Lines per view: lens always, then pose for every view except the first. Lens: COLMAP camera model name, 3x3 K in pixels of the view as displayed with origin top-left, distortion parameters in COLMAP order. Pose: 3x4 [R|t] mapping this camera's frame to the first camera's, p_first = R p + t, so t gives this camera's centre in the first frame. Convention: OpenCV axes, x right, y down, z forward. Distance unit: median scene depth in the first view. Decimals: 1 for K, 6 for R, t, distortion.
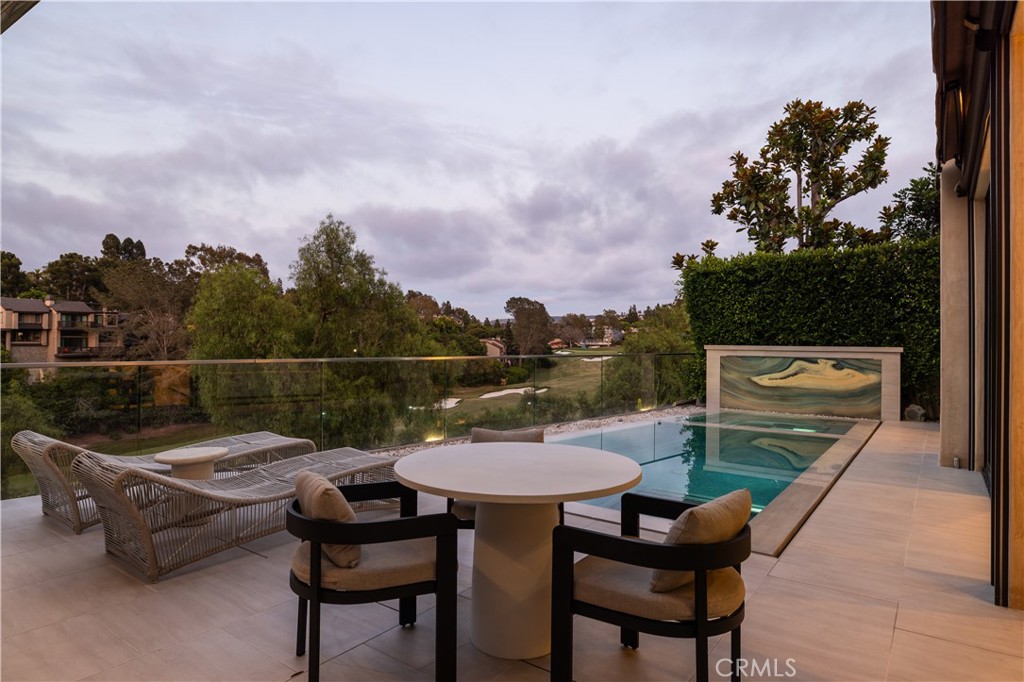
lens RADIAL K [[591.6, 0, 512.0], [0, 591.6, 341.0], [0, 0, 1]] dist [0.003429, 0.000828]
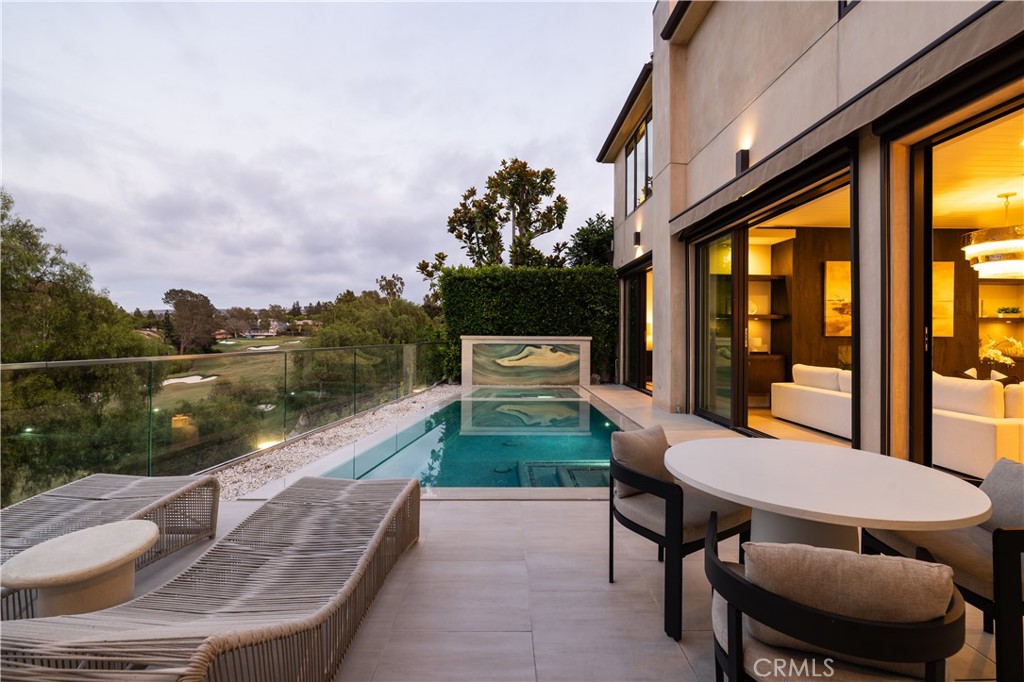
lens RADIAL K [[456.7, 0, 512.1], [0, 456.7, 330.3], [0, 0, 1]] dist [-0.004479, -0.000252]
pose [[0.788477, 0.002845, 0.615058, -0.155772], [-0.000731, 0.999993, -0.003689, -0.000657], [-0.615064, 0.002459, 0.788473, 0.143970]]
